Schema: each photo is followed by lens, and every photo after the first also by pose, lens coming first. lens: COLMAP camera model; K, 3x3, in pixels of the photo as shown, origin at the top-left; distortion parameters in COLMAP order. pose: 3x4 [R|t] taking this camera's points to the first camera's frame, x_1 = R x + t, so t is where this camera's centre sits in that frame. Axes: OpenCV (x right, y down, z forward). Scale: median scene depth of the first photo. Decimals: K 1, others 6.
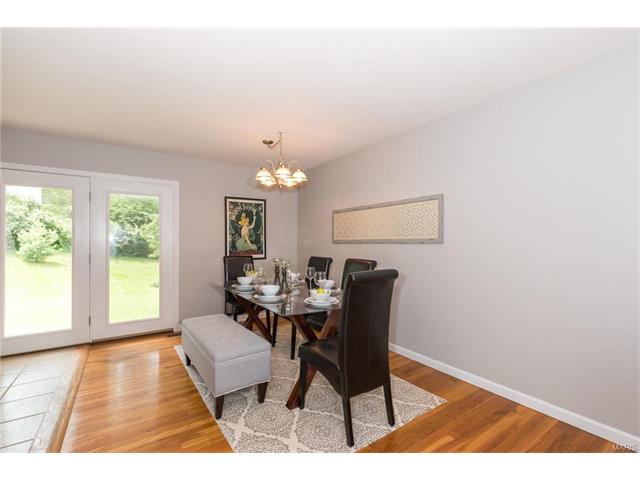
lens RADIAL K [[291.3, 0, 317.7], [0, 291.3, 243.8], [0, 0, 1]] dist [0.004167, 0.000585]
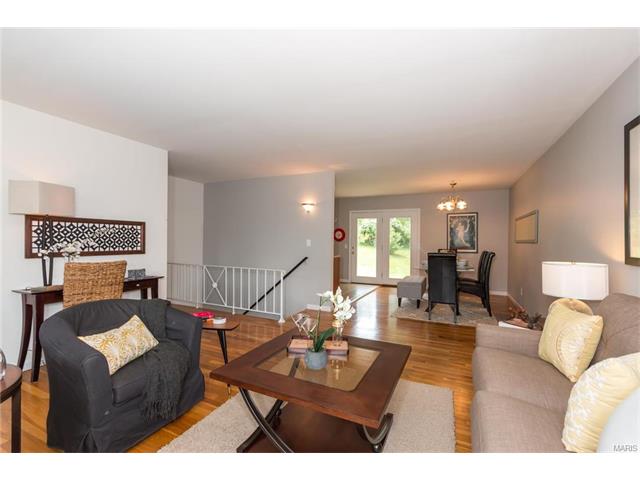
lens RADIAL K [[291.3, 0, 318.8], [0, 291.3, 240.1], [0, 0, 1]] dist [0.004167, 0.000585]
pose [[0.511355, 0.007864, -0.859334, 0.684767], [-0.018961, 0.999818, -0.002133, 0.005243], [0.859160, 0.017385, 0.511411, -0.438641]]
